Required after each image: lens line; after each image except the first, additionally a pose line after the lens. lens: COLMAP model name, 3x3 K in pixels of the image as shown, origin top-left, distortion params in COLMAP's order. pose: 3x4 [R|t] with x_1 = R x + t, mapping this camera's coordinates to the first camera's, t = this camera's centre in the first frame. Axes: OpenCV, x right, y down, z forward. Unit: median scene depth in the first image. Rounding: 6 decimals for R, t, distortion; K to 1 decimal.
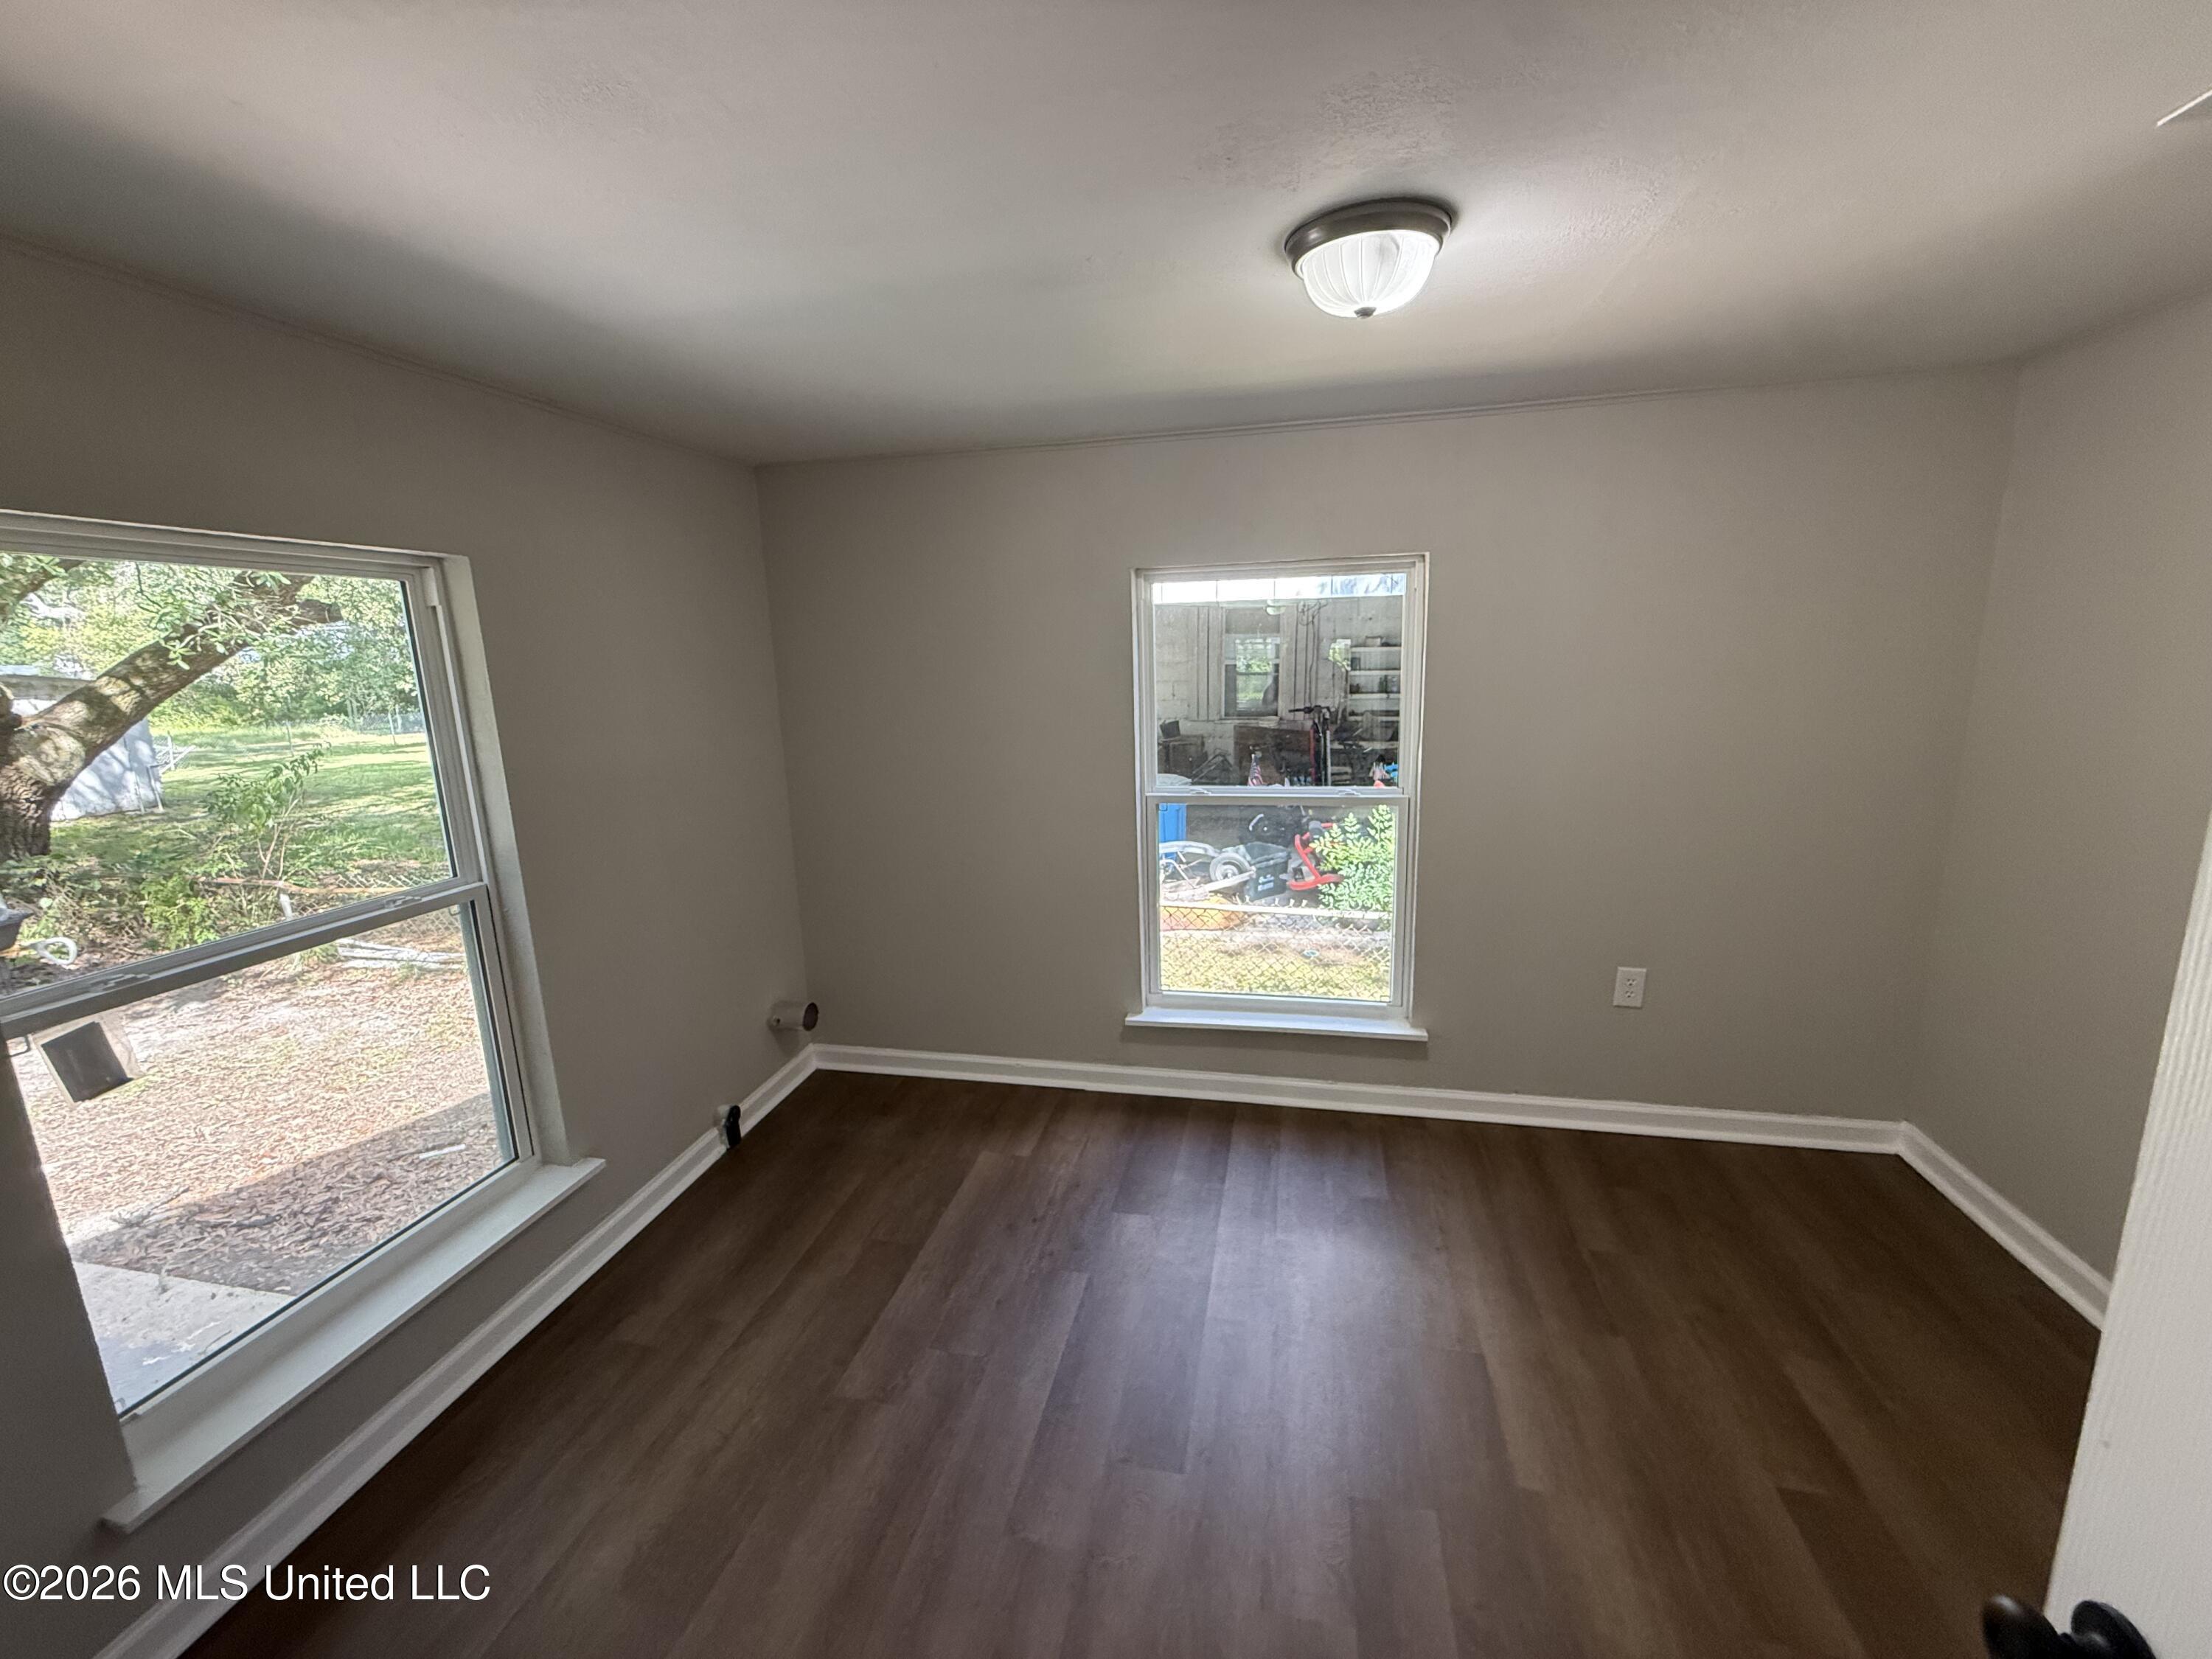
lens RADIAL K [[888.1, 0, 1106.0], [0, 888.1, 829.5], [0, 0, 1]] dist [-0.000129, 0.000124]
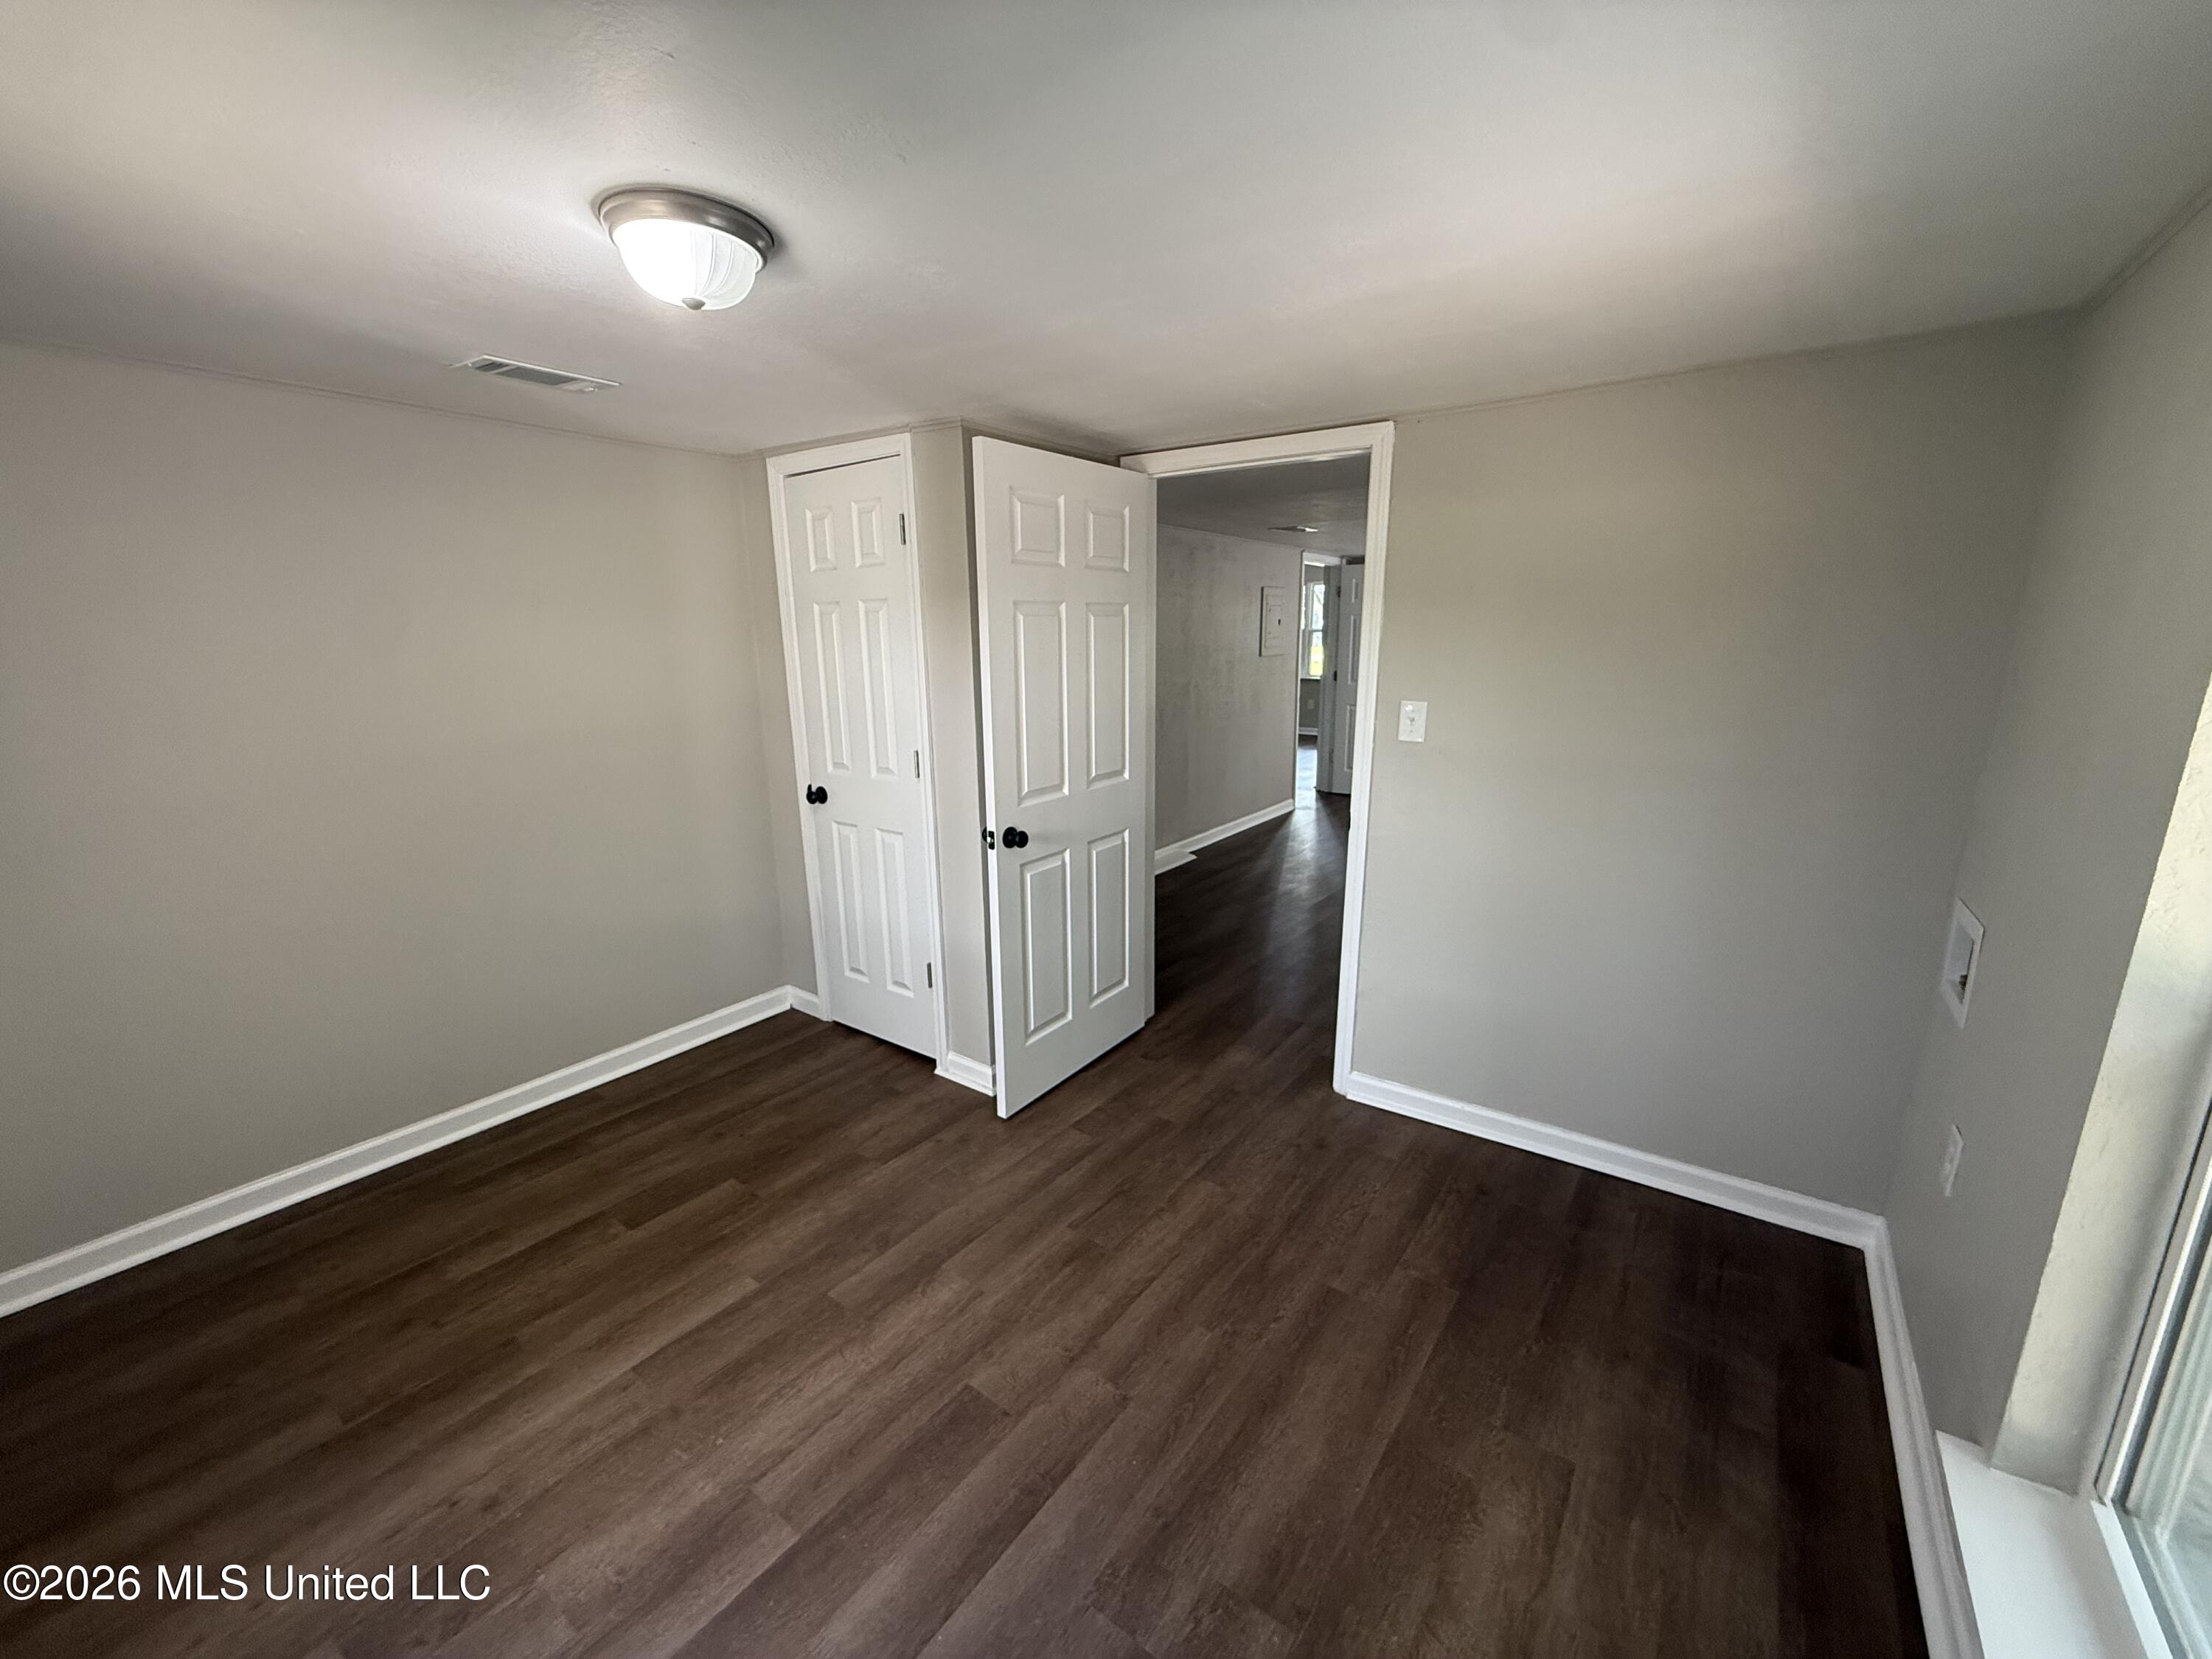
lens RADIAL K [[888.1, 0, 1106.0], [0, 888.1, 829.5], [0, 0, 1]] dist [-0.000129, 0.000124]
pose [[-0.913515, -0.052495, 0.403404, -0.443228], [0.116362, 0.916488, 0.382767, -0.283798], [-0.389808, 0.396604, -0.831117, 1.462114]]
